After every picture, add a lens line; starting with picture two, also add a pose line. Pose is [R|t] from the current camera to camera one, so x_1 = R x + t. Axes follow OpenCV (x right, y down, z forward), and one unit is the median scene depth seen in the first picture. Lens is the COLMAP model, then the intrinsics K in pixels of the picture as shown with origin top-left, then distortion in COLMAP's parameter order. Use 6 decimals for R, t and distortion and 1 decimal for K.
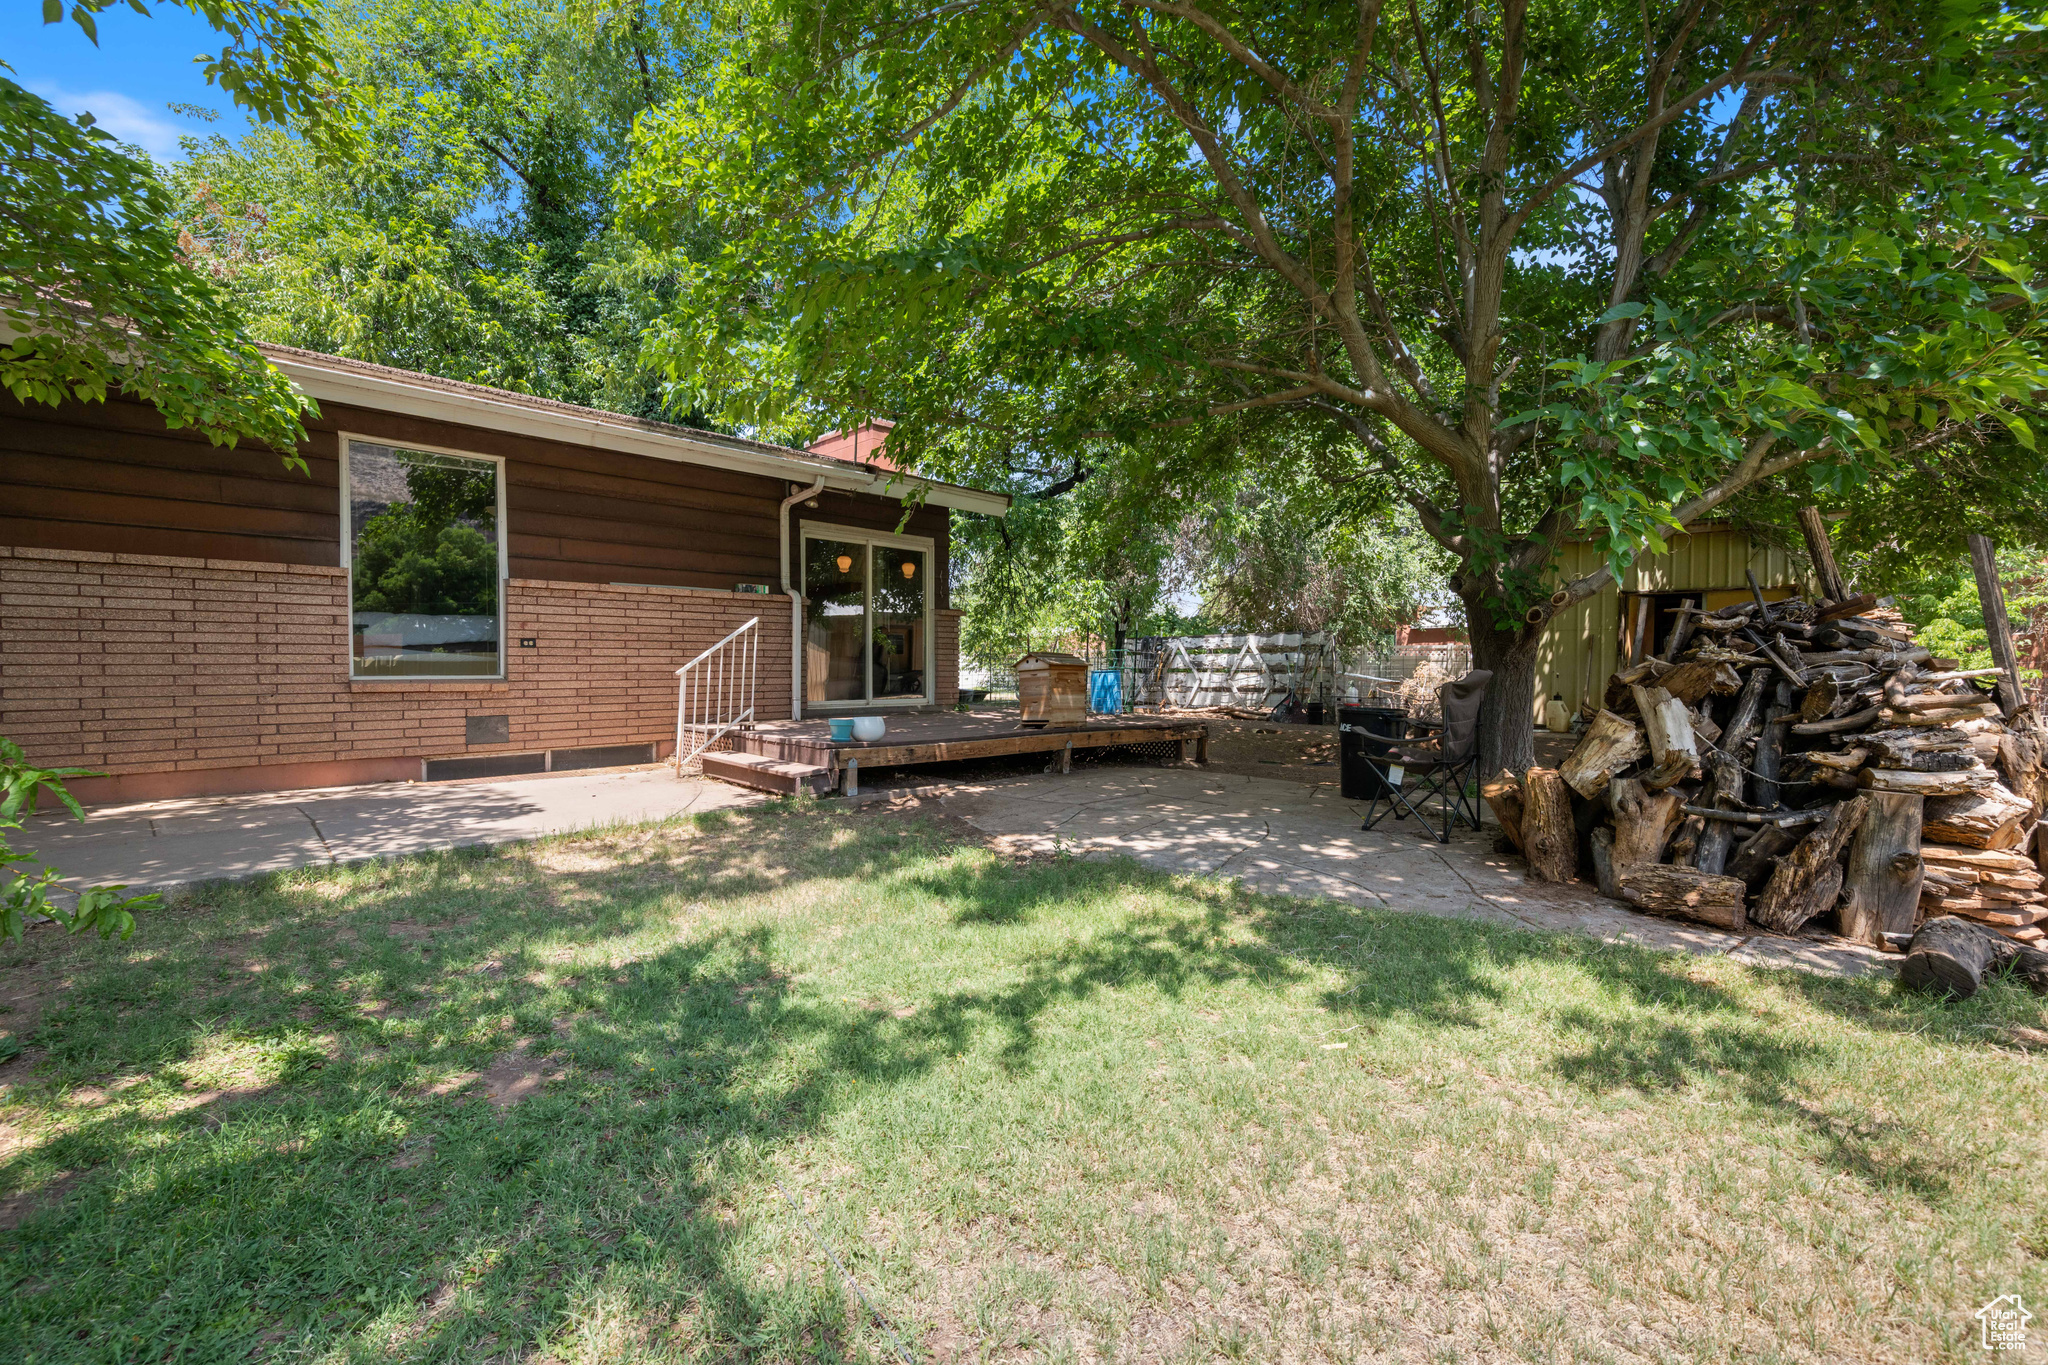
lens RADIAL K [[819.3, 0, 1023.9], [0, 819.3, 678.2], [0, 0, 1]] dist [-0.009117, 0.000848]
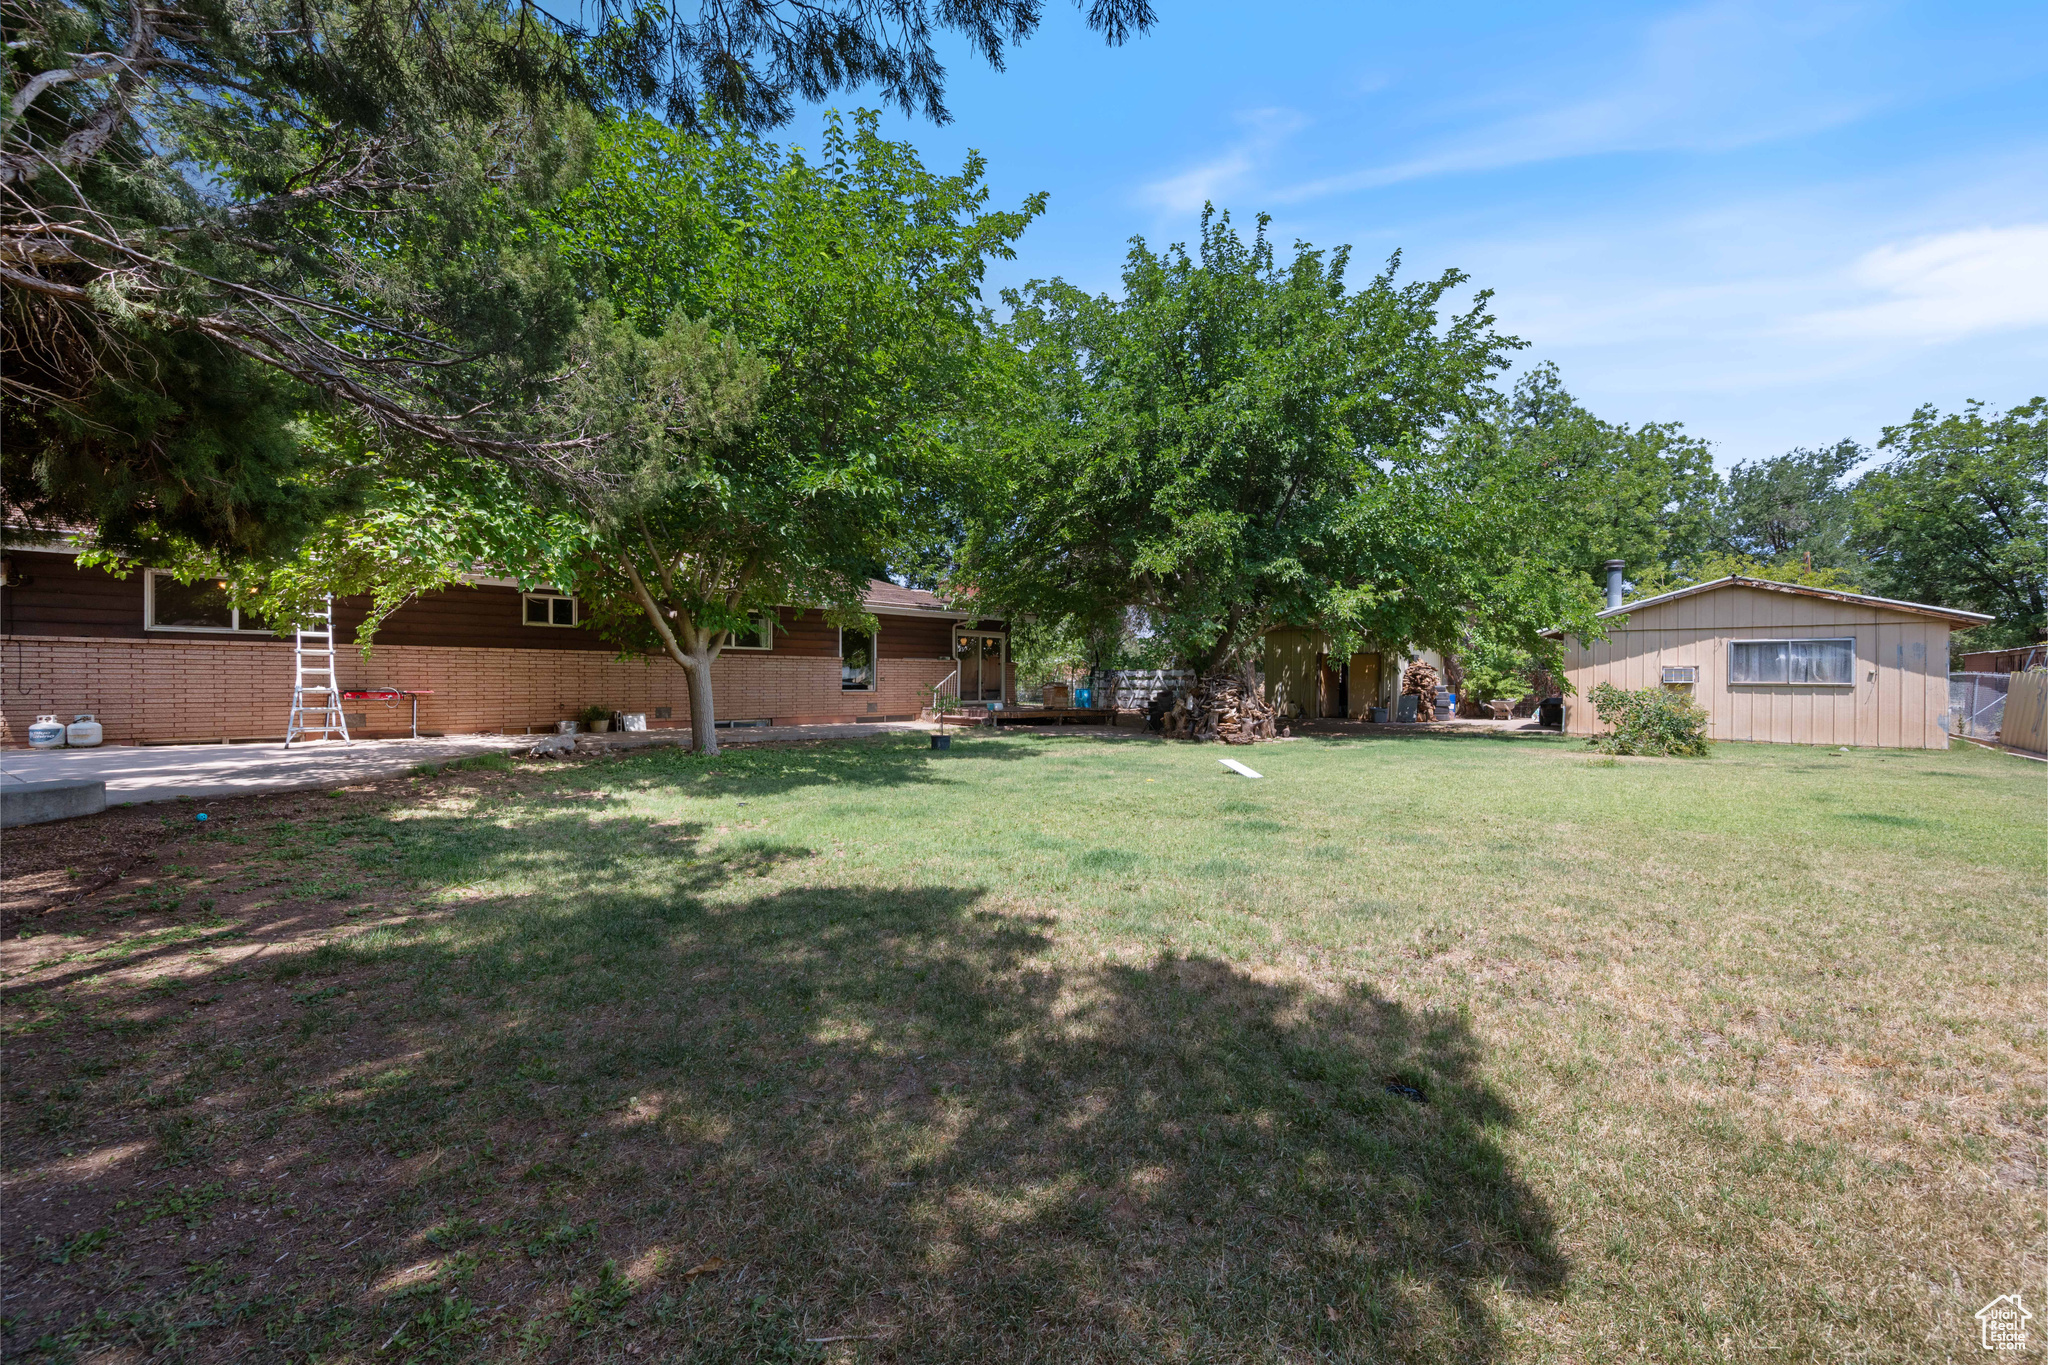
lens RADIAL K [[819.3, 0, 1024.1], [0, 819.3, 684.8], [0, 0, 1]] dist [-0.009117, 0.000848]
pose [[0.999993, 0.001695, -0.003327, -0.032754], [-0.001737, 0.999916, -0.012817, 0.006793], [0.003305, 0.012823, 0.999912, -0.912946]]
